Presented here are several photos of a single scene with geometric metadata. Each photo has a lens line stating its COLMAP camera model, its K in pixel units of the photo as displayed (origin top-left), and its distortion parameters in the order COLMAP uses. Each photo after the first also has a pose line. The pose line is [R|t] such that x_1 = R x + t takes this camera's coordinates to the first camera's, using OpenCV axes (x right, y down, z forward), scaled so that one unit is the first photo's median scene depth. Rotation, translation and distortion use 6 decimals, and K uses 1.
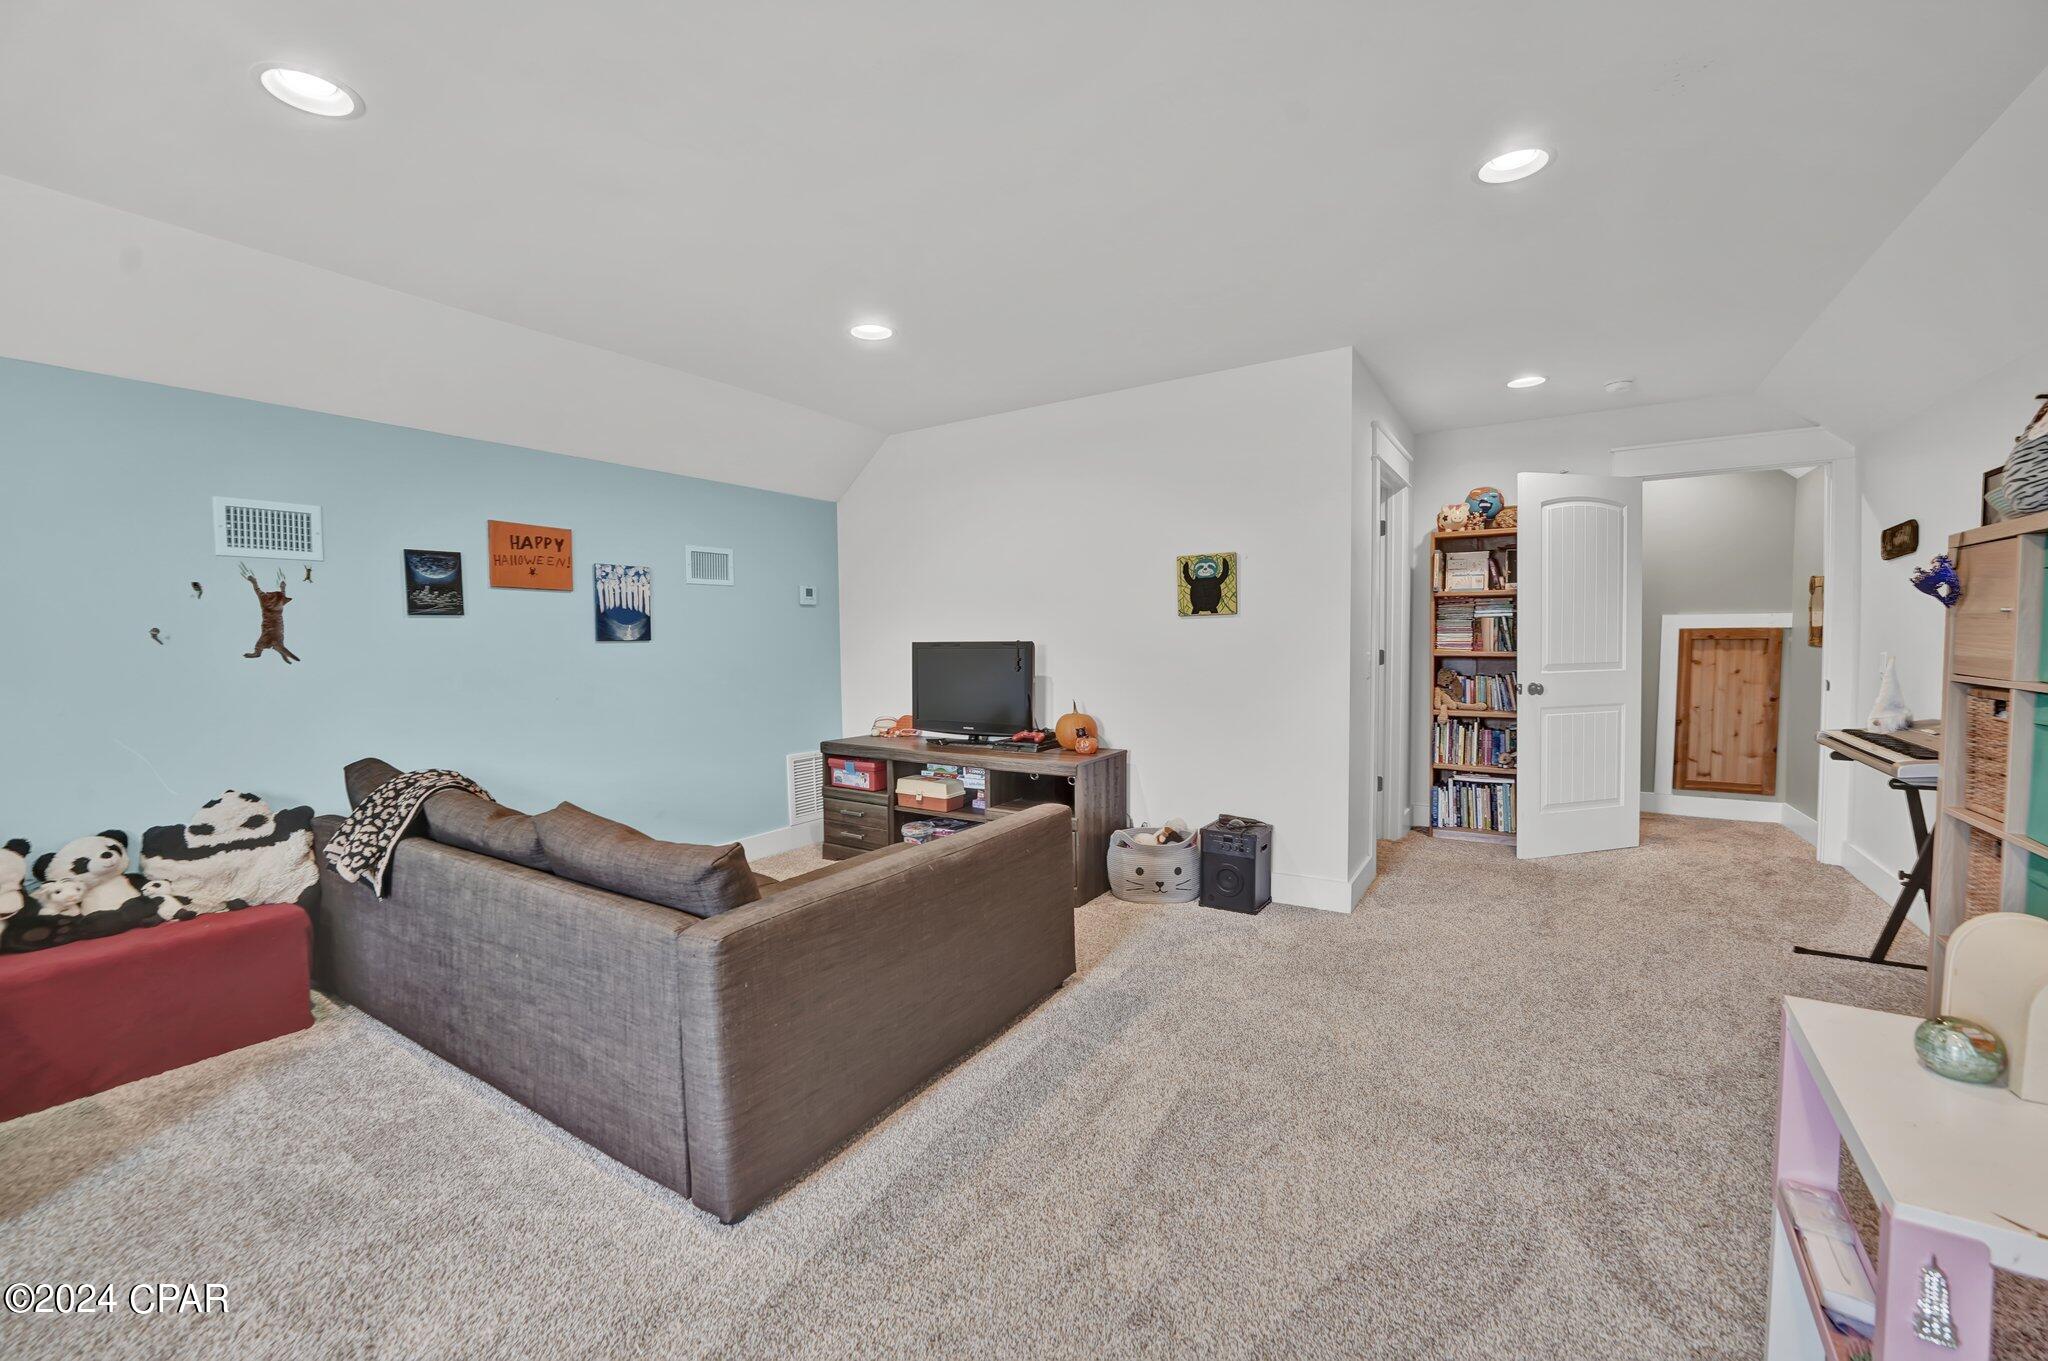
lens RADIAL K [[836.5, 0, 1009.0], [0, 836.5, 675.9], [0, 0, 1]] dist [-0.024452, 0.001259]
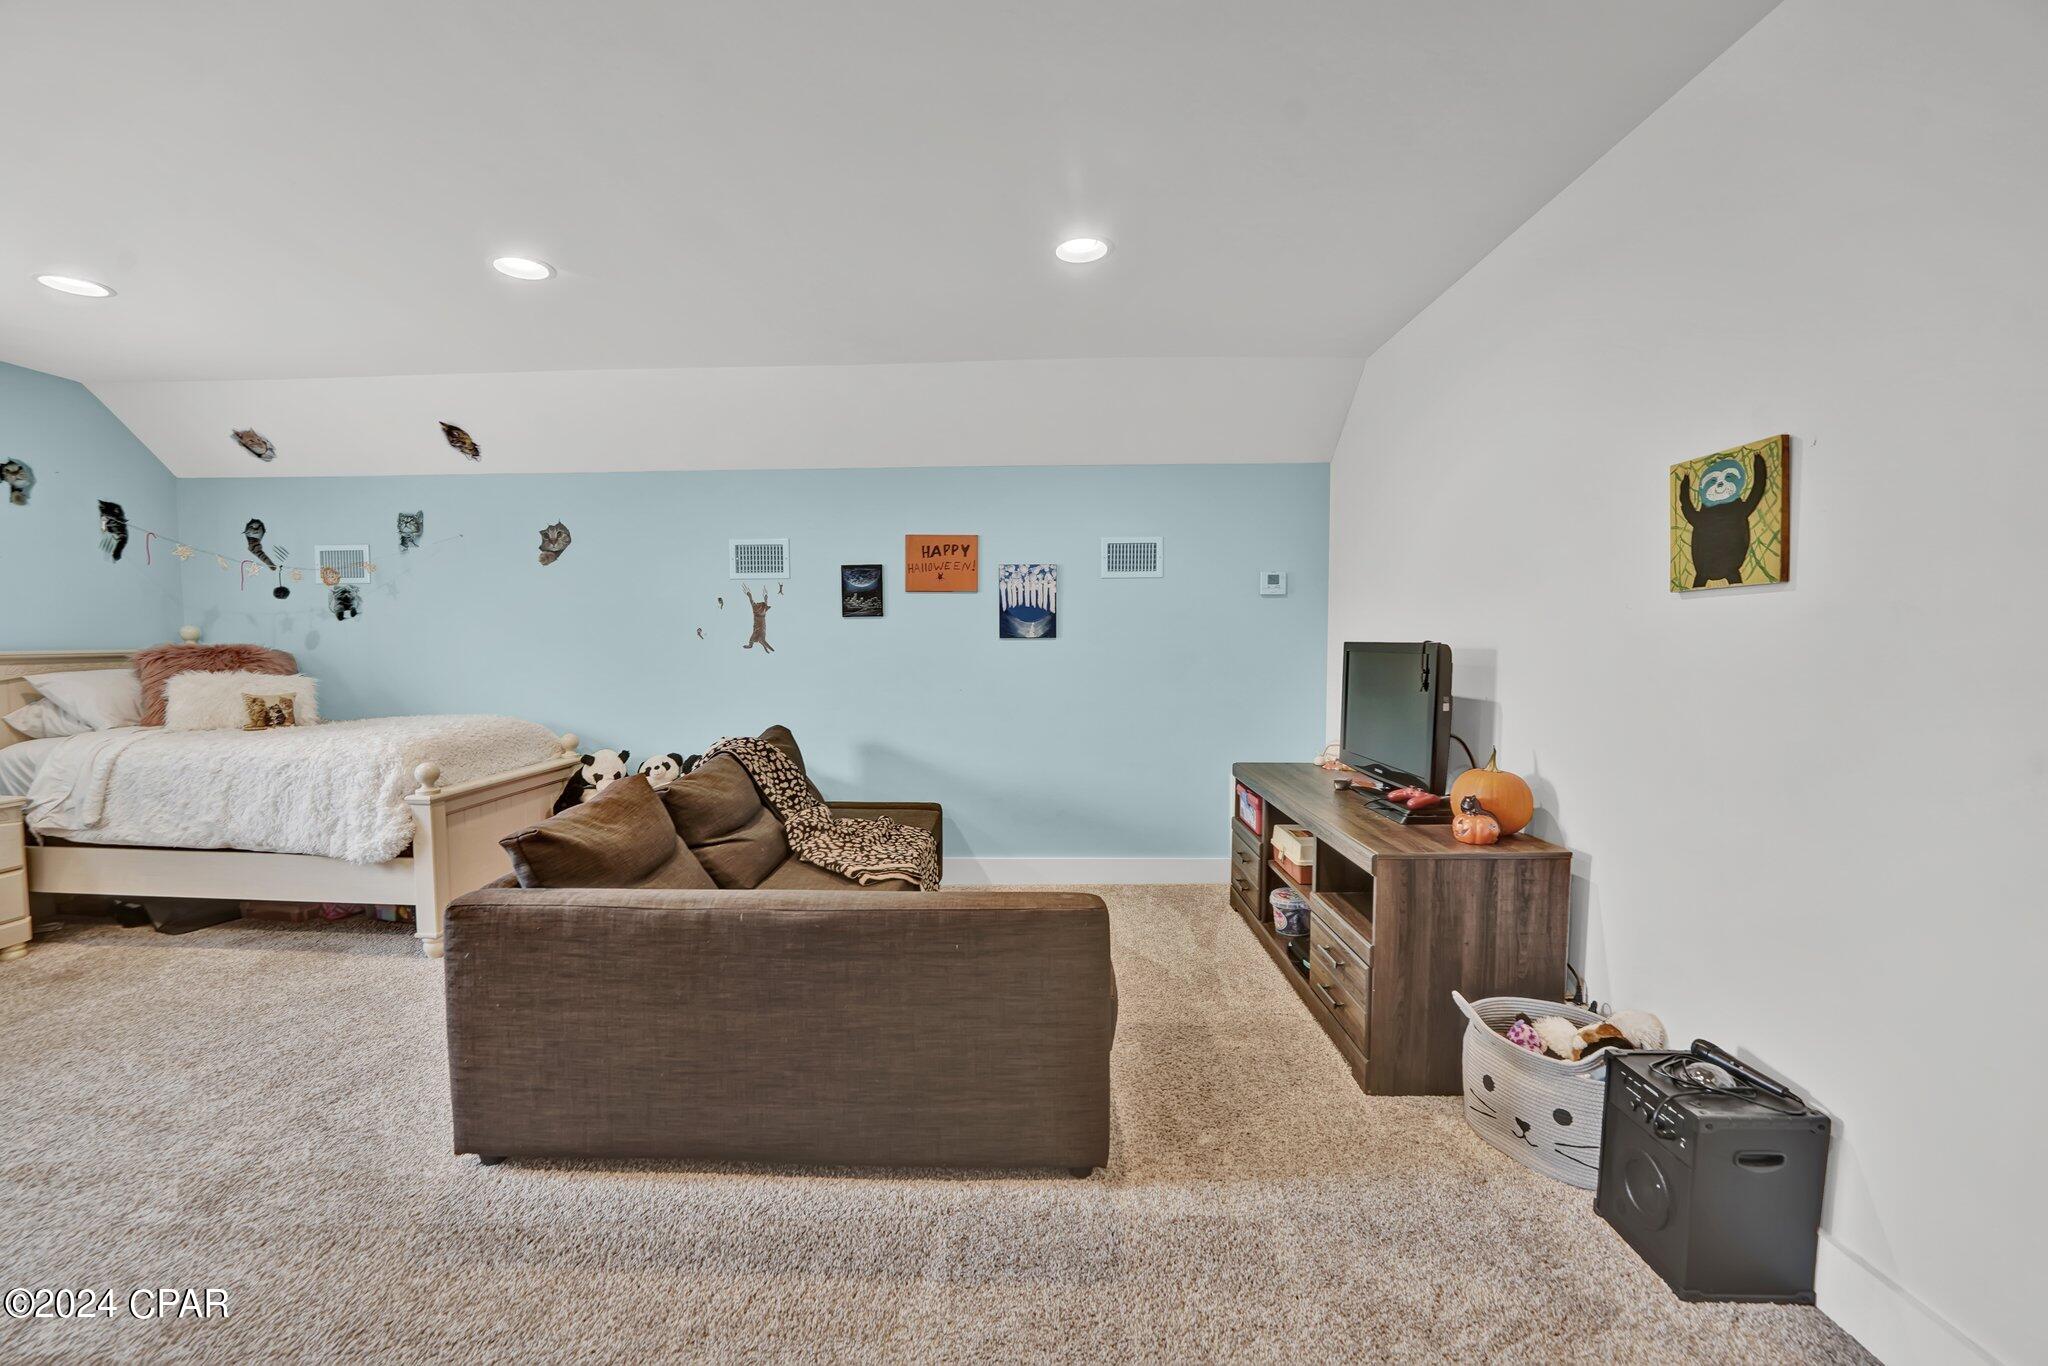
lens RADIAL K [[833.2, 0, 986.4], [0, 833.2, 686.7], [0, 0, 1]] dist [-0.023260, 0.000717]
pose [[0.512534, 0.055800, -0.856852, 0.418665], [-0.038867, 0.998371, 0.041767, -0.024322], [0.857787, 0.011896, 0.513868, 0.452489]]
